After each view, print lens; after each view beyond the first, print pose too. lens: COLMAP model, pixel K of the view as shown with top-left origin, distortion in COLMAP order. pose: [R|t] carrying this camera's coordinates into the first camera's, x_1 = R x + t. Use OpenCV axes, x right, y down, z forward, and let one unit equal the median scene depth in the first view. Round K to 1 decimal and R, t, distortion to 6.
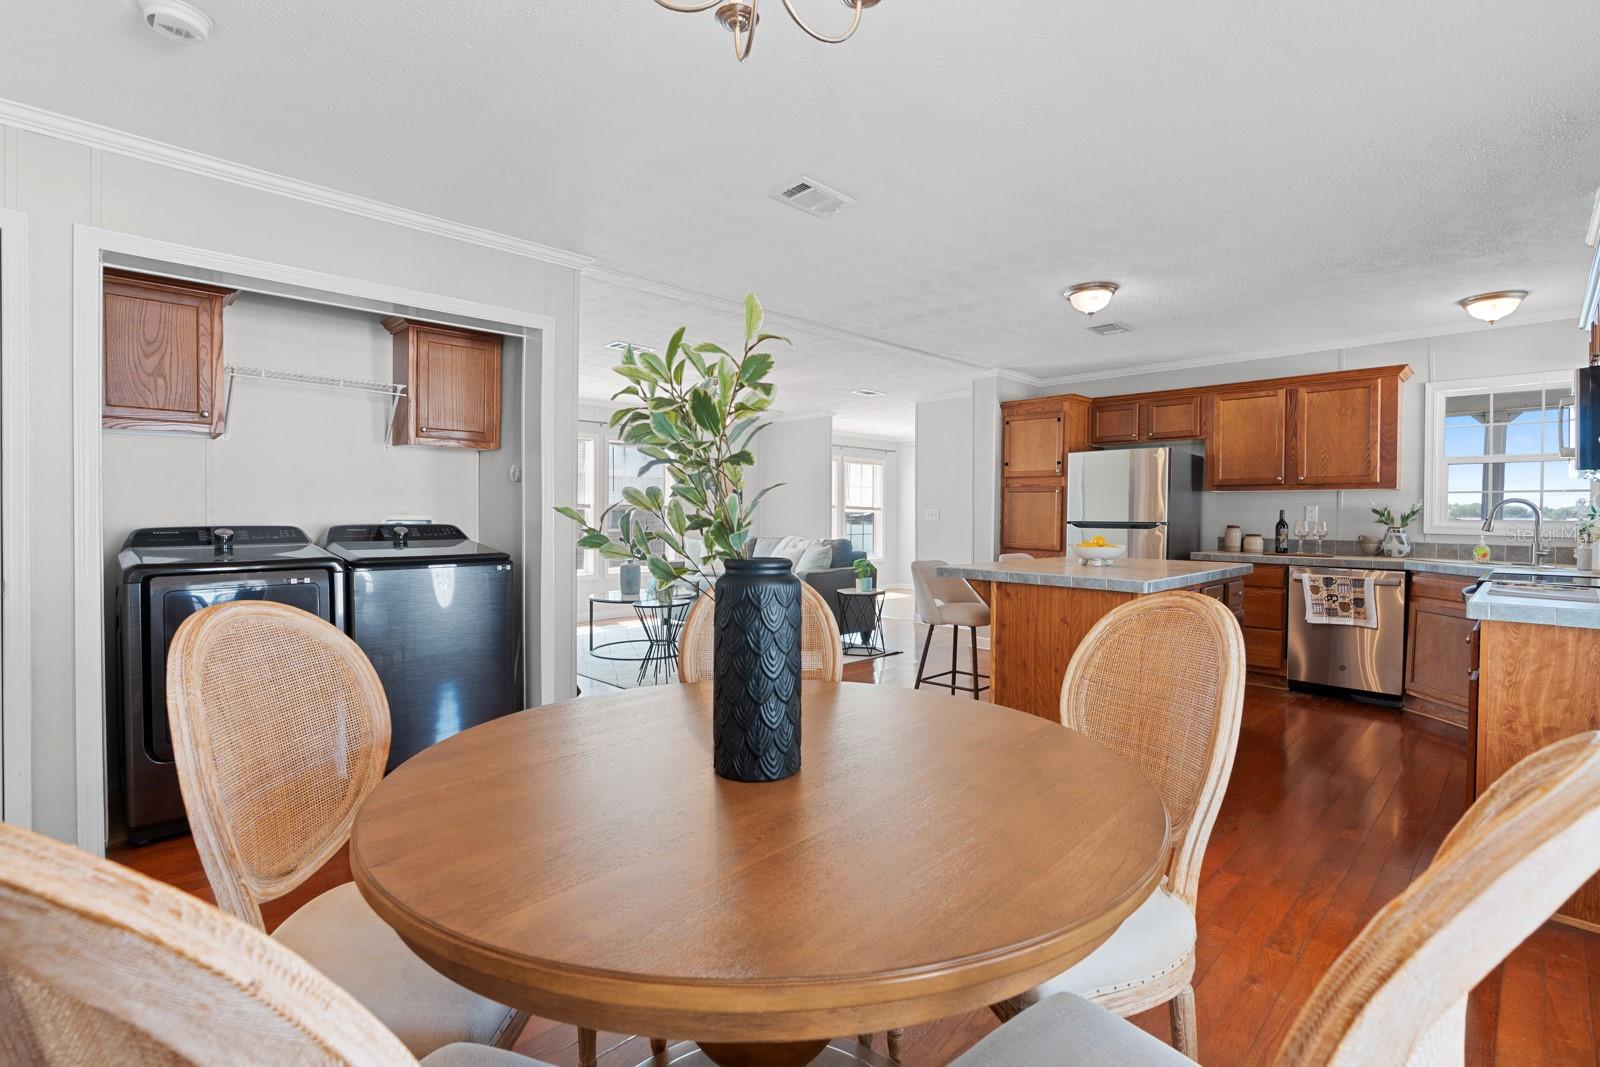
lens RADIAL K [[730.1, 0, 803.7], [0, 730.1, 522.2], [0, 0, 1]] dist [-0.001019, 0.000471]
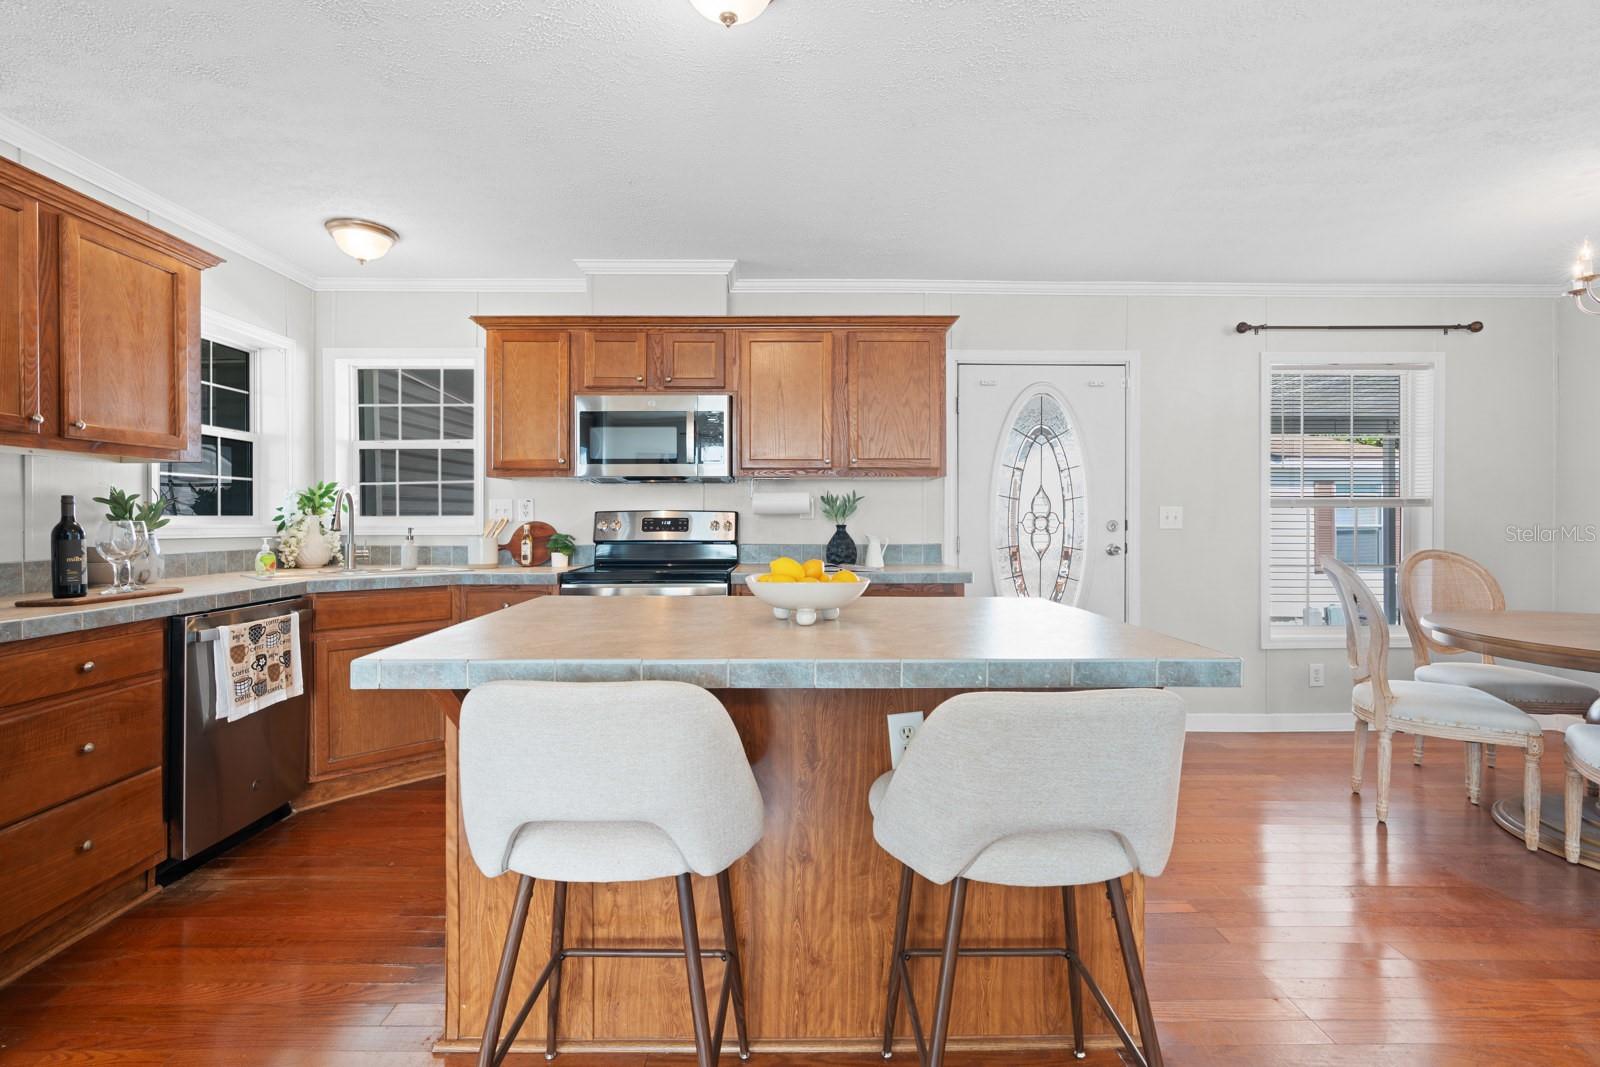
lens RADIAL K [[715.9, 0, 796.7], [0, 715.9, 520.8], [0, 0, 1]] dist [-0.005206, 0.000539]
pose [[-0.722051, -0.013189, 0.691714, 0.068770], [-0.000201, 0.999822, 0.018853, -0.010506], [-0.691839, 0.013474, -0.721926, 1.063016]]
